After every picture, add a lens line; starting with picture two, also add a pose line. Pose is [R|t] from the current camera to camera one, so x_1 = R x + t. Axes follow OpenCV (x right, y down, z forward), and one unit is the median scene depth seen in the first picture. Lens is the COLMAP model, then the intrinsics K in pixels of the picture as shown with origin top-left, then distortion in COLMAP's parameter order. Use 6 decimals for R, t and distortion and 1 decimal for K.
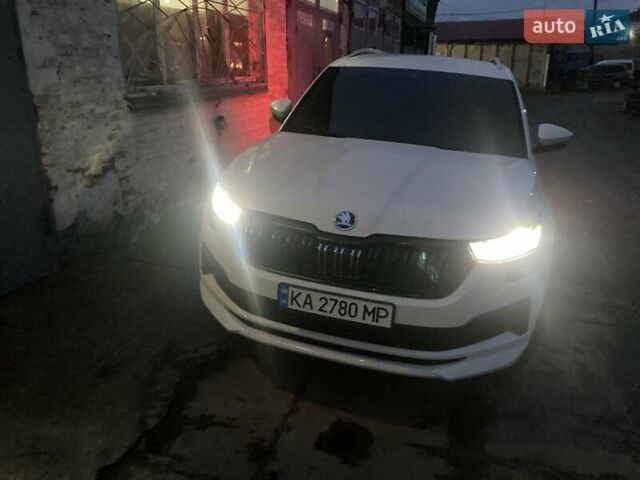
lens RADIAL K [[503.5, 0, 320.0], [0, 503.5, 240.0], [0, 0, 1]] dist [-0.003649, -0.004123]
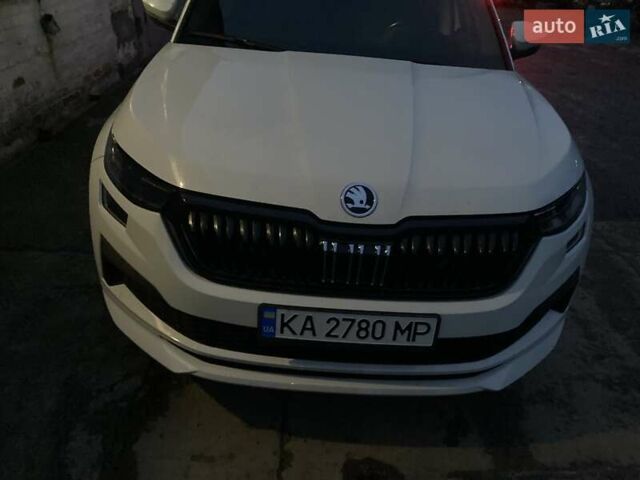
lens RADIAL K [[503.5, 0, 320.0], [0, 503.5, 240.0], [0, 0, 1]] dist [-0.003649, -0.004123]
pose [[0.953286, -0.136527, 0.269457, -0.173329], [0.082163, 0.975594, 0.203630, -0.121732], [-0.290682, -0.171979, 0.941237, 0.401732]]
